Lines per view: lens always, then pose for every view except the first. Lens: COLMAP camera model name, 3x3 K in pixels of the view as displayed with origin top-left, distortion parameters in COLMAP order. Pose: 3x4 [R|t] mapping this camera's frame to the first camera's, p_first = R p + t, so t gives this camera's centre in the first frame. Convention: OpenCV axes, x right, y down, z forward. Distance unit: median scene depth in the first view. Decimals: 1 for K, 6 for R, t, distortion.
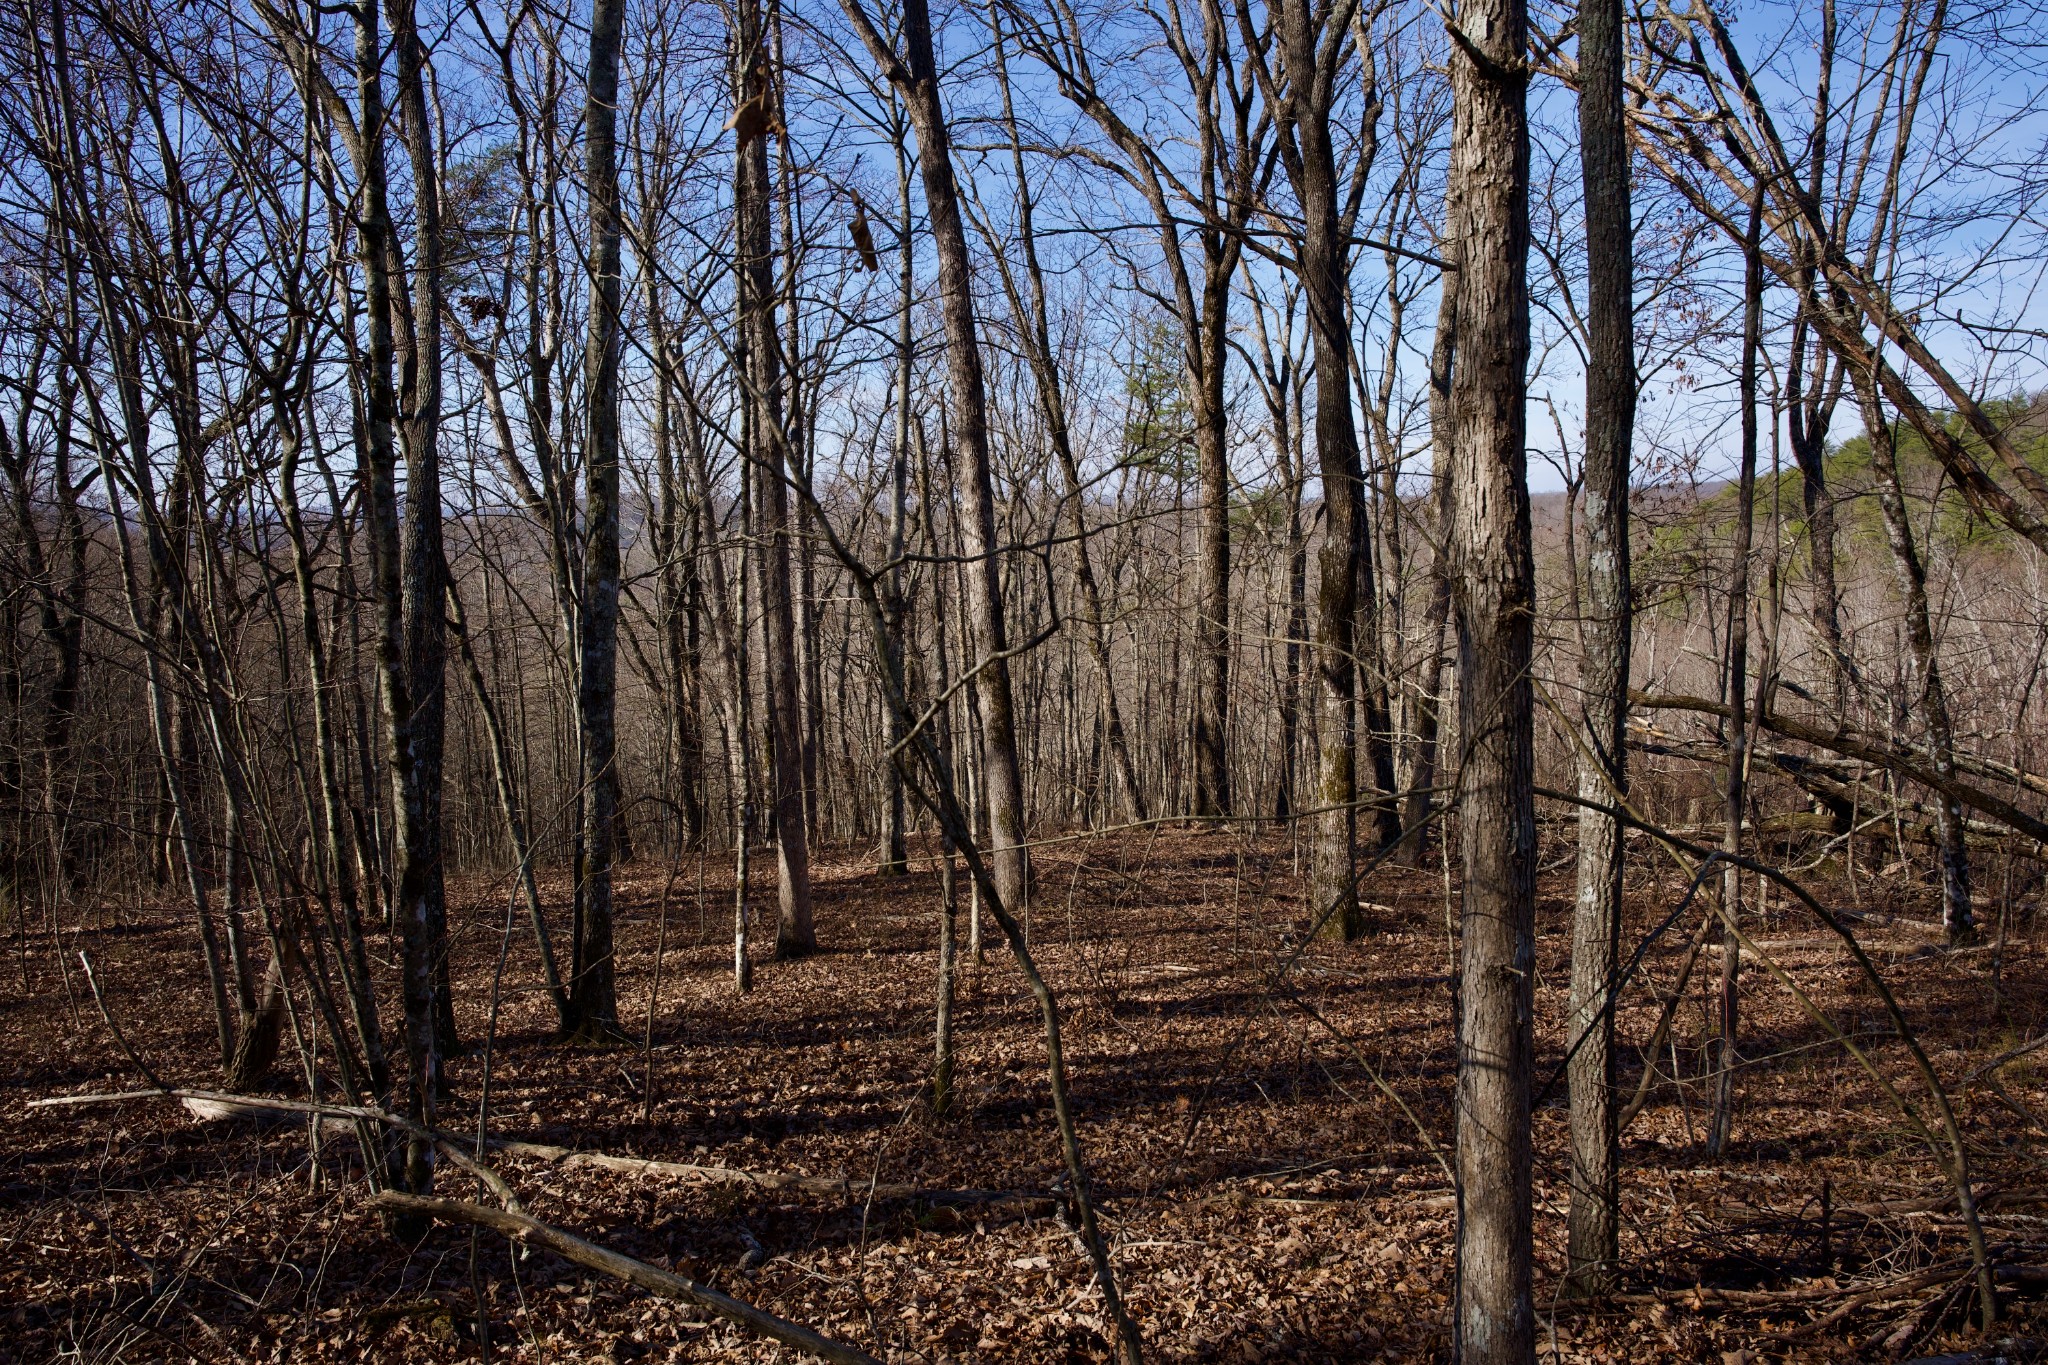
lens RADIAL K [[1359.5, 0, 1024.0], [0, 1359.5, 682.5], [0, 0, 1]] dist [-0.022954, 0.002426]
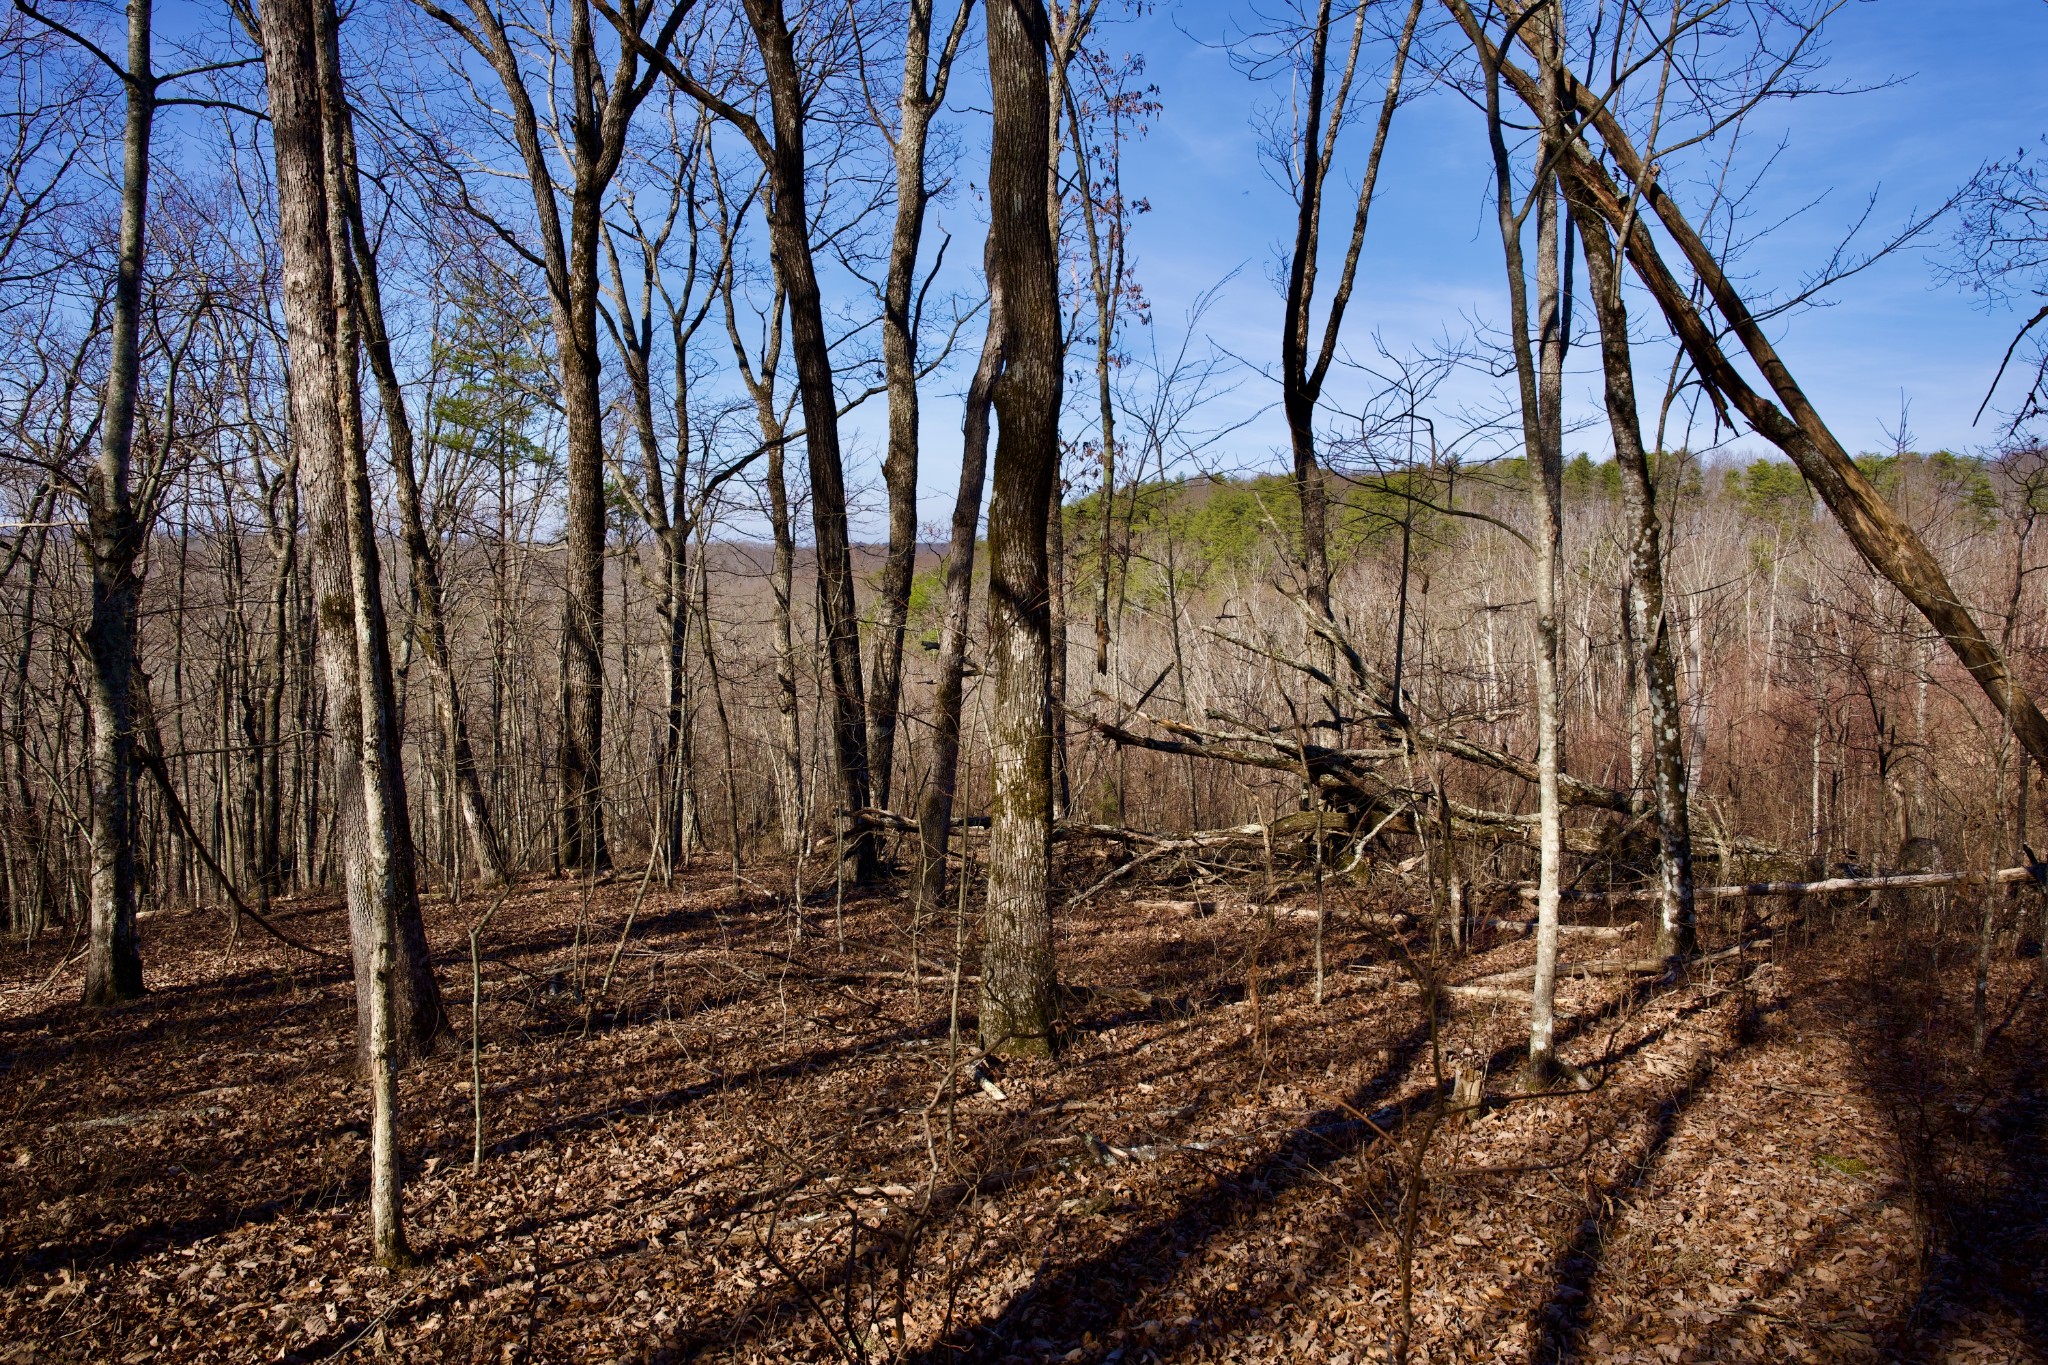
lens RADIAL K [[1359.5, 0, 1024.0], [0, 1359.5, 682.5], [0, 0, 1]] dist [-0.022954, 0.002426]
pose [[0.874837, -0.007695, 0.484356, -0.026886], [0.020055, 0.999592, -0.020343, 0.020337], [-0.484001, 0.027511, 0.874635, 0.239802]]
